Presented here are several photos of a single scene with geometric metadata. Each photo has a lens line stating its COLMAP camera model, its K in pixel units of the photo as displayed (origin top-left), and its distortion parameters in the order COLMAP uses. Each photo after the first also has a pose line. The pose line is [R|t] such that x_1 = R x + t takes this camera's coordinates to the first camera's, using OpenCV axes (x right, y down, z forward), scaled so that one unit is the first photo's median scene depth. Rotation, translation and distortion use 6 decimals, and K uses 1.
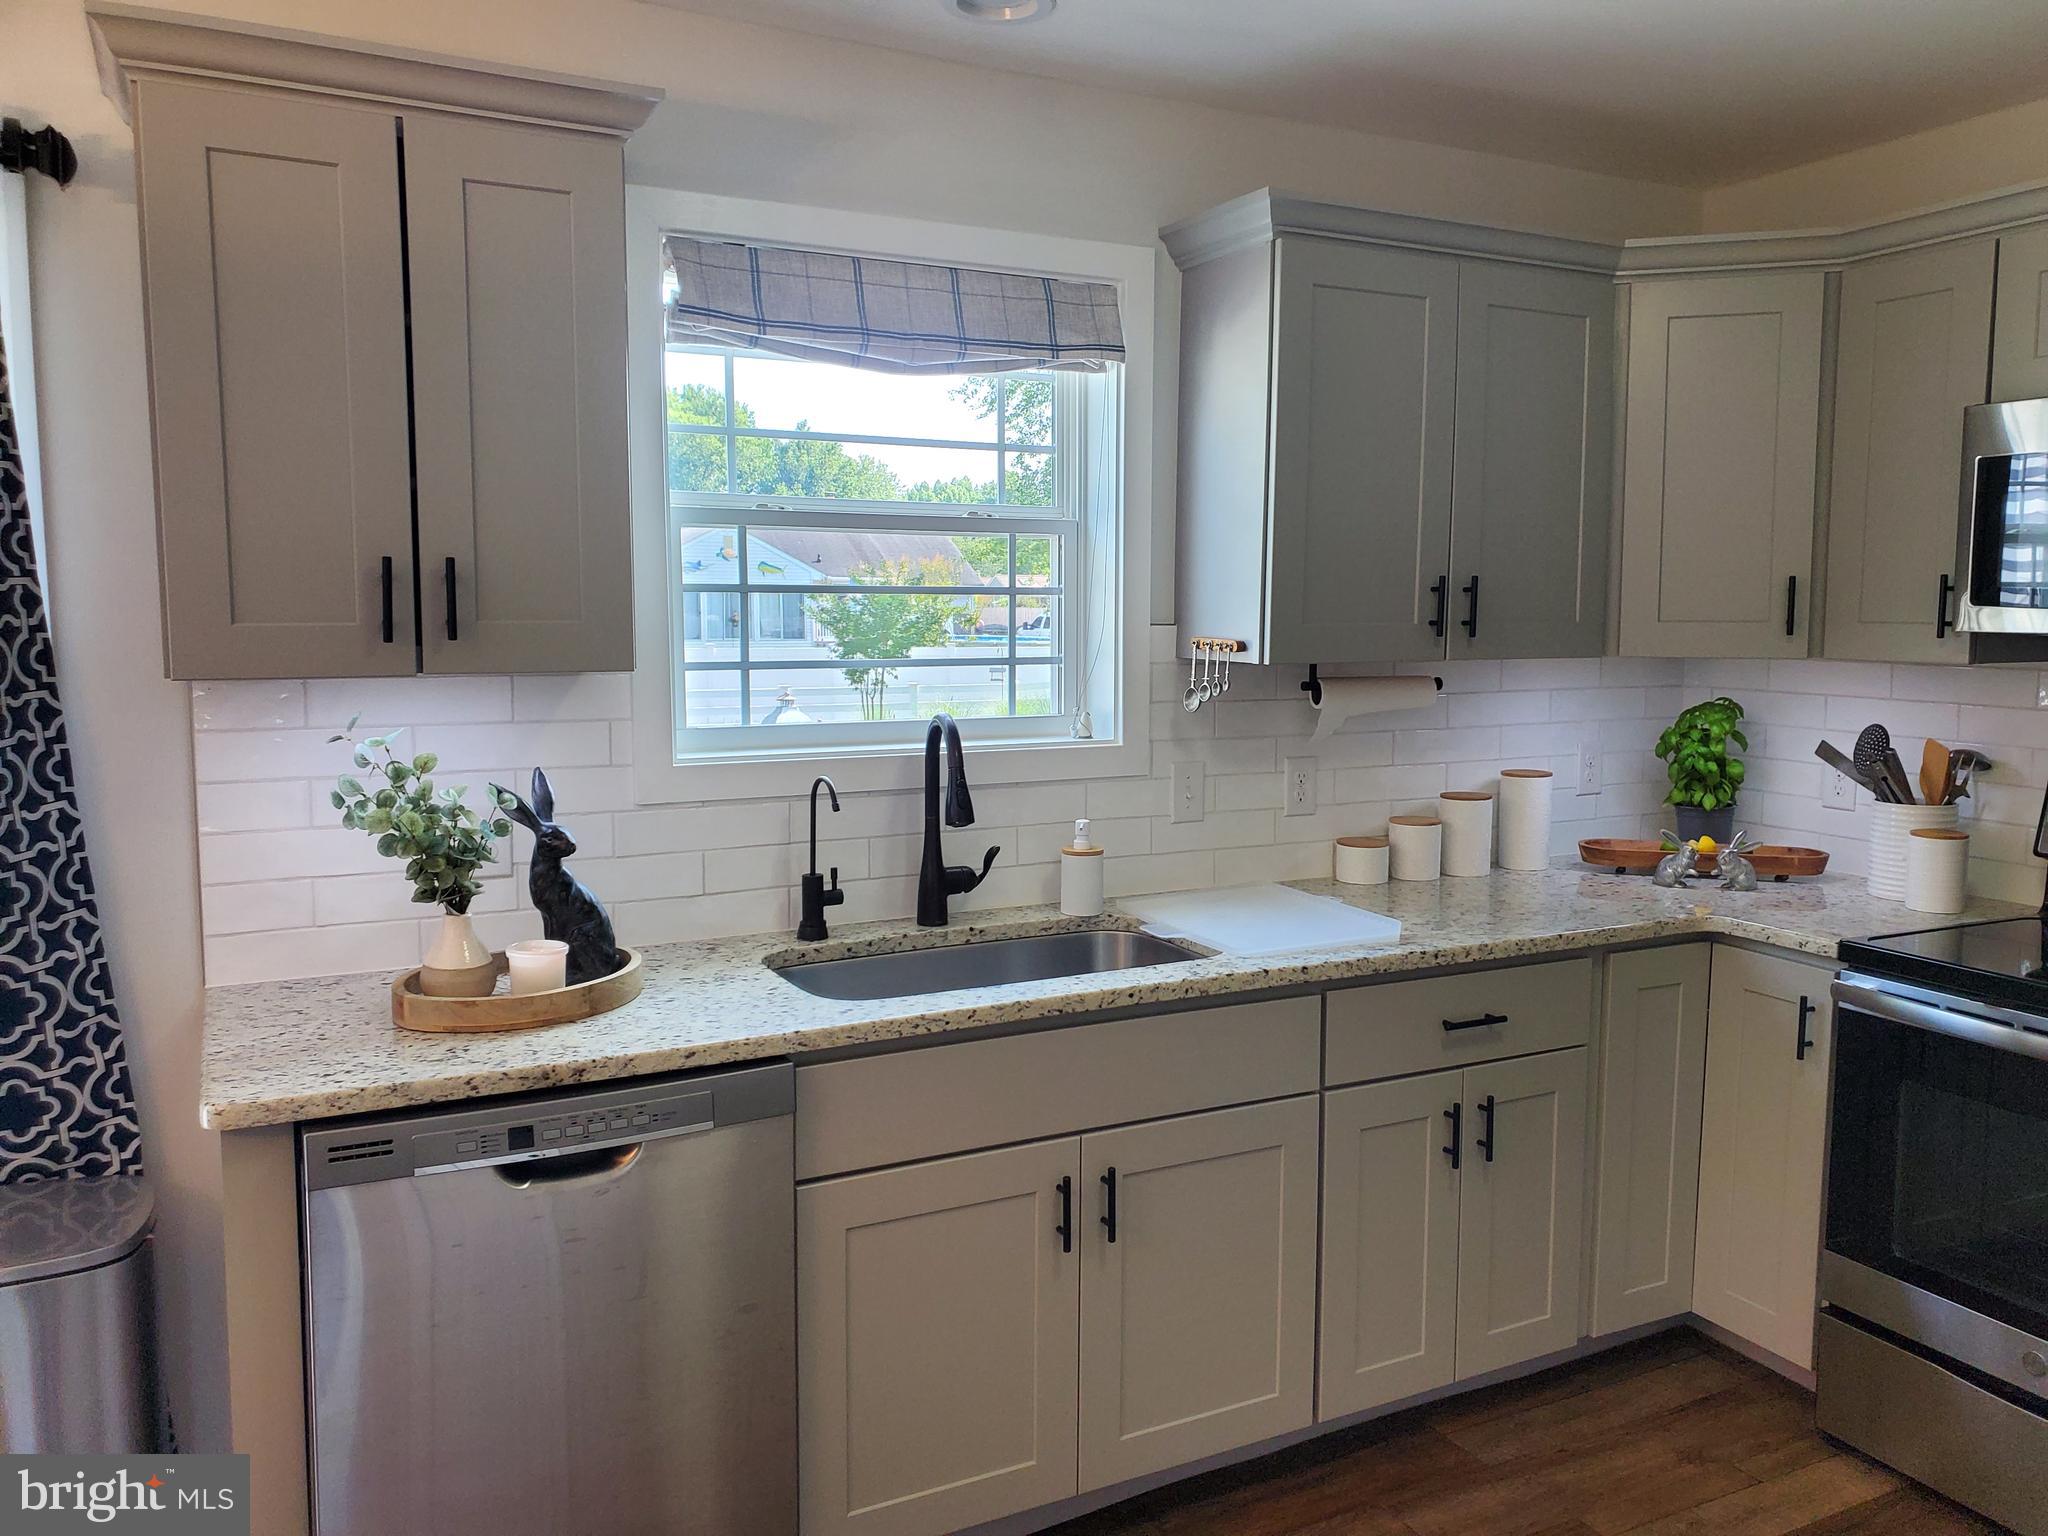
lens RADIAL K [[1585.1, 0, 1037.1], [0, 1585.1, 755.9], [0, 0, 1]] dist [0.020395, -0.012379]
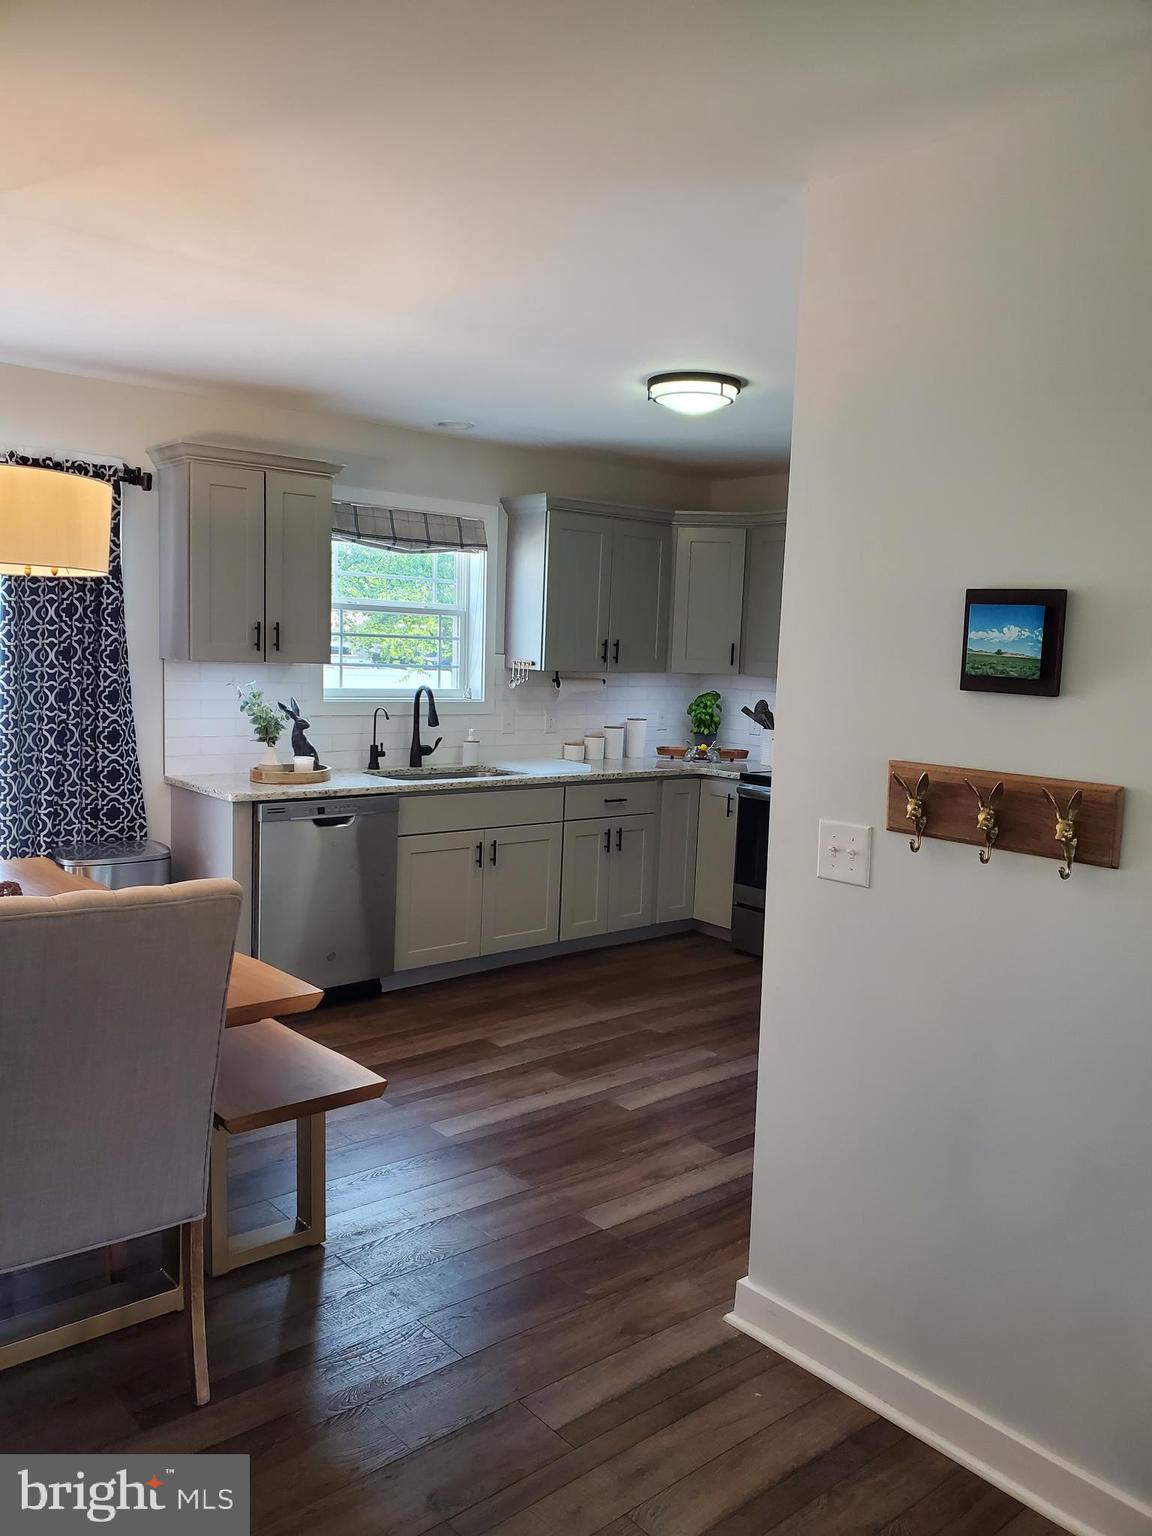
lens RADIAL K [[1172.6, 0, 576.0], [0, 1172.6, 768.0], [0, 0, 1]] dist [0.141900, -0.003357]
pose [[0.973050, 0.008145, 0.230449, -0.255980], [-0.010073, 0.999923, 0.007190, 0.092135], [-0.230373, -0.009317, 0.973058, -0.942795]]
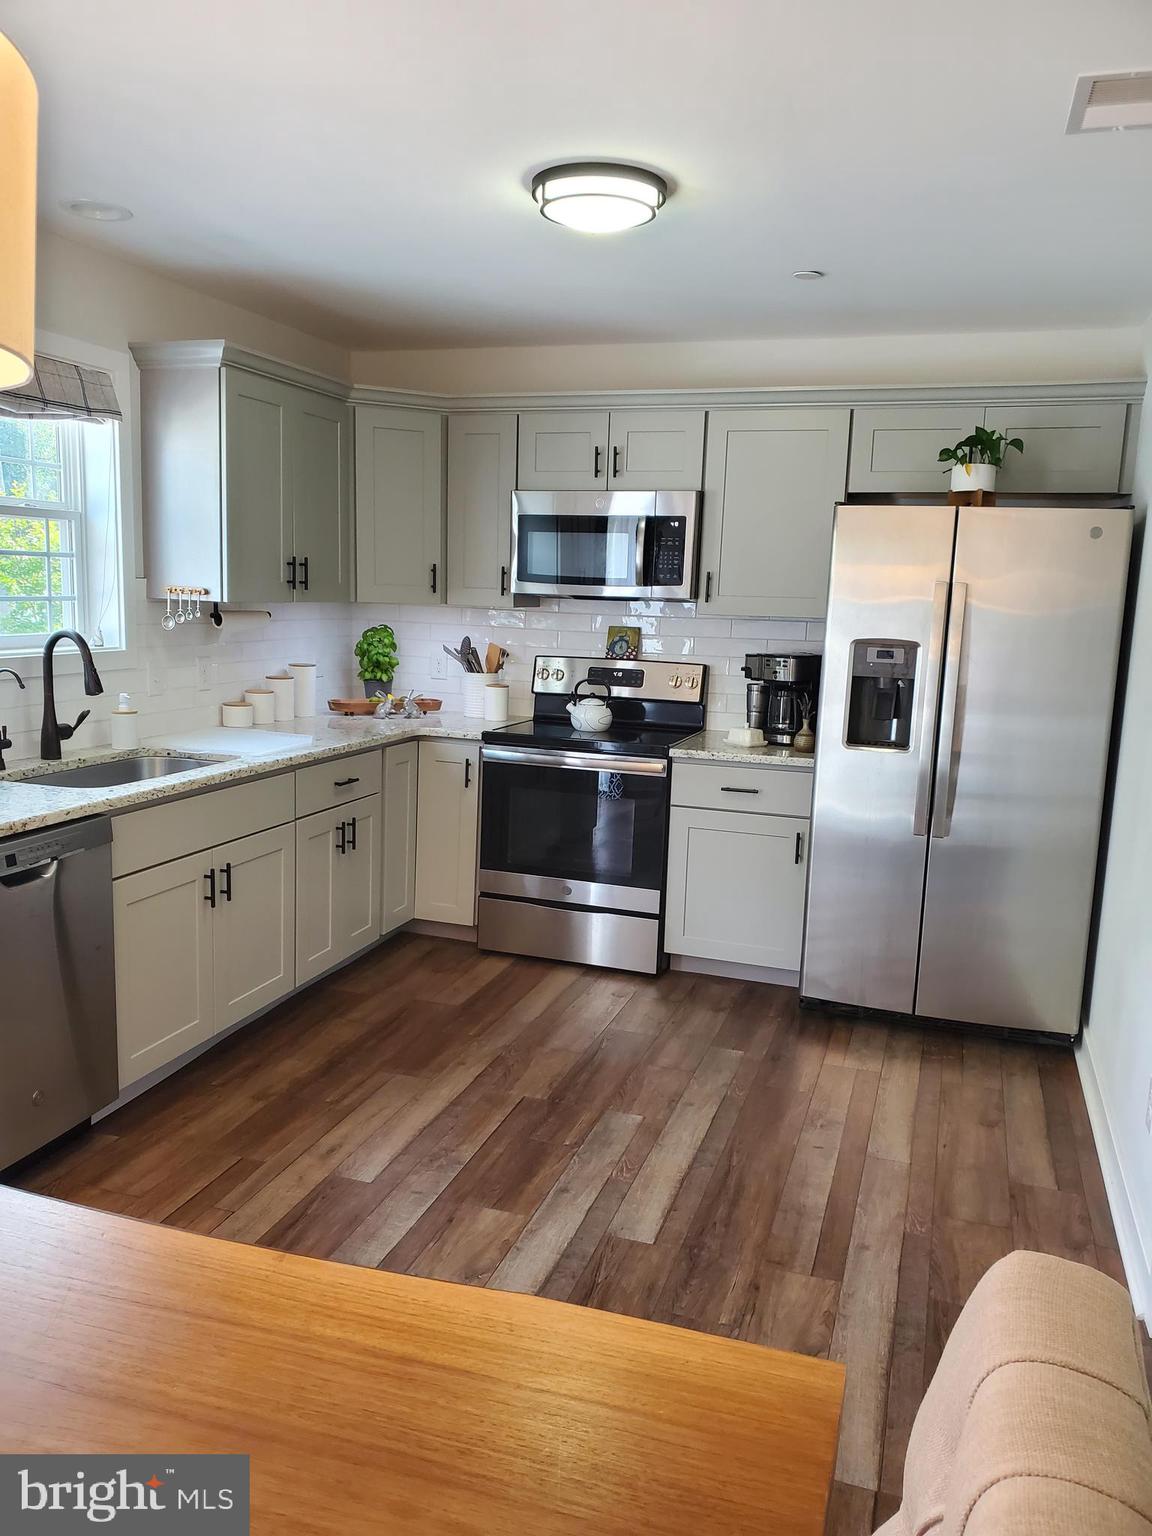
lens RADIAL K [[1188.8, 0, 575.1], [0, 1188.8, 778.9], [0, 0, 1]] dist [0.020395, -0.012379]
pose [[0.712630, -0.090325, 0.695701, -0.550007], [0.035261, 0.995035, 0.093069, 0.030911], [-0.700653, -0.041793, 0.712277, -0.276017]]
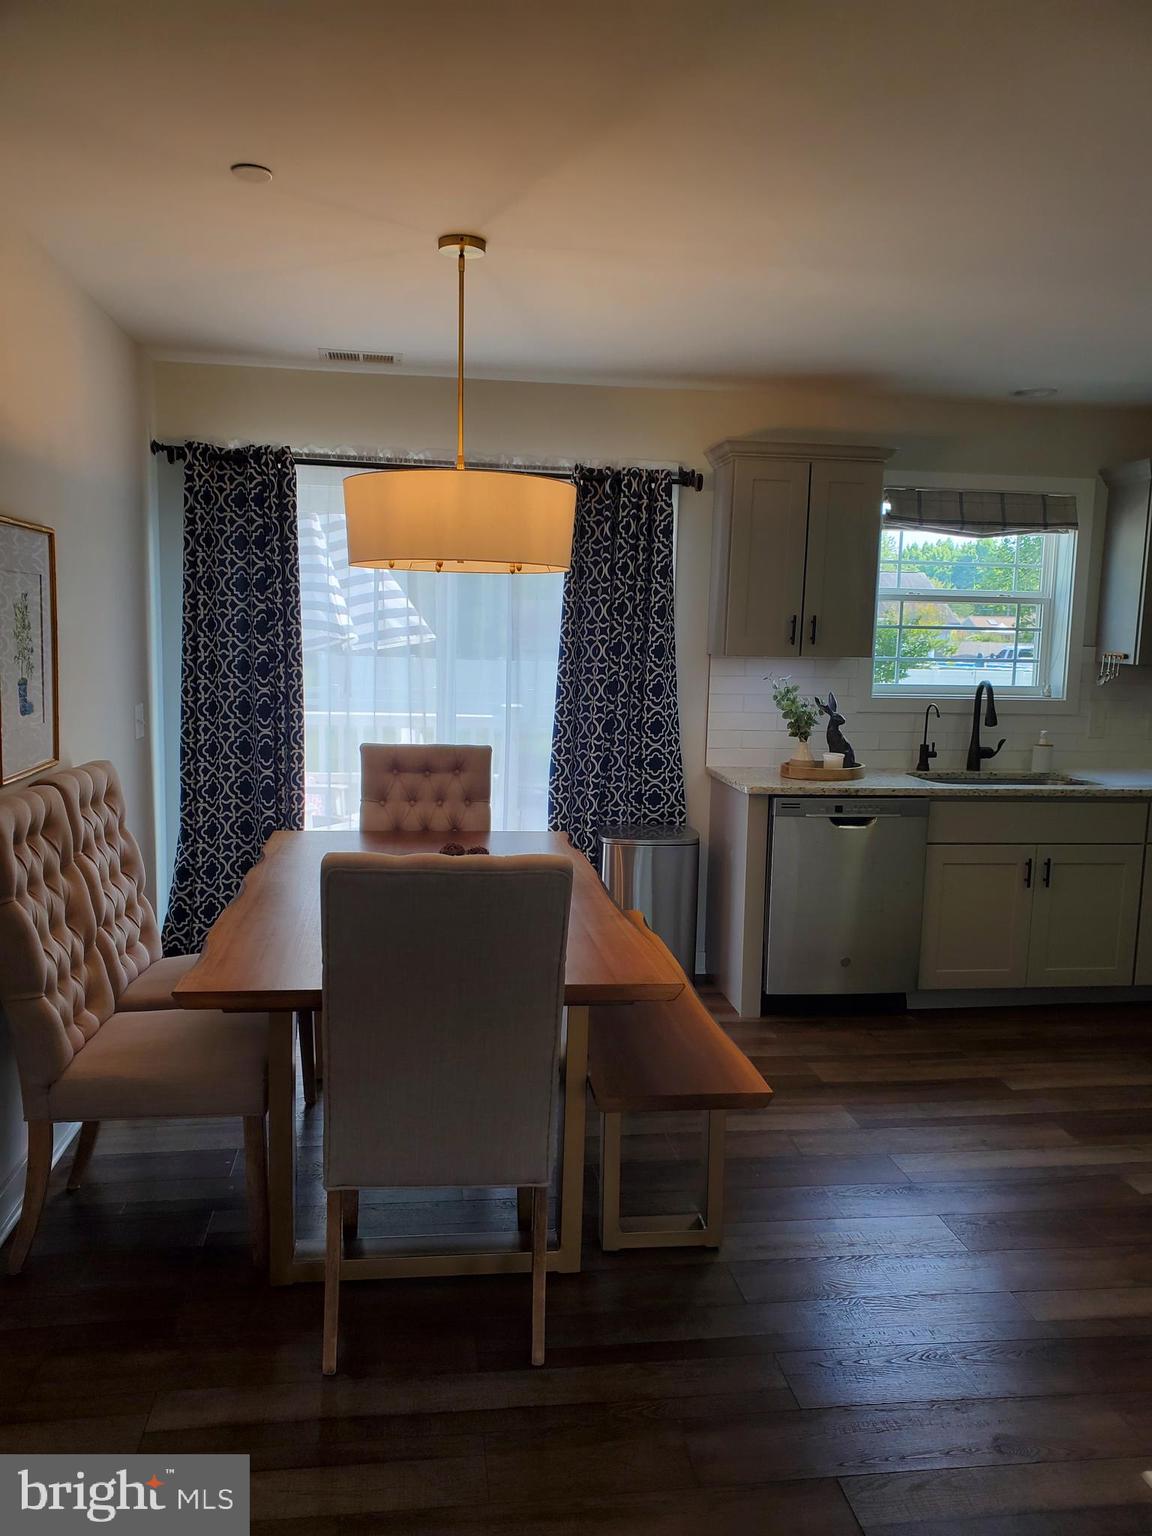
lens RADIAL K [[1188.8, 0, 575.1], [0, 1188.8, 778.9], [0, 0, 1]] dist [0.020395, -0.012379]
pose [[0.942261, 0.061349, -0.329213, -0.040041], [-0.053256, 0.998017, 0.033552, 0.091303], [0.330618, -0.014082, 0.943660, -0.881995]]
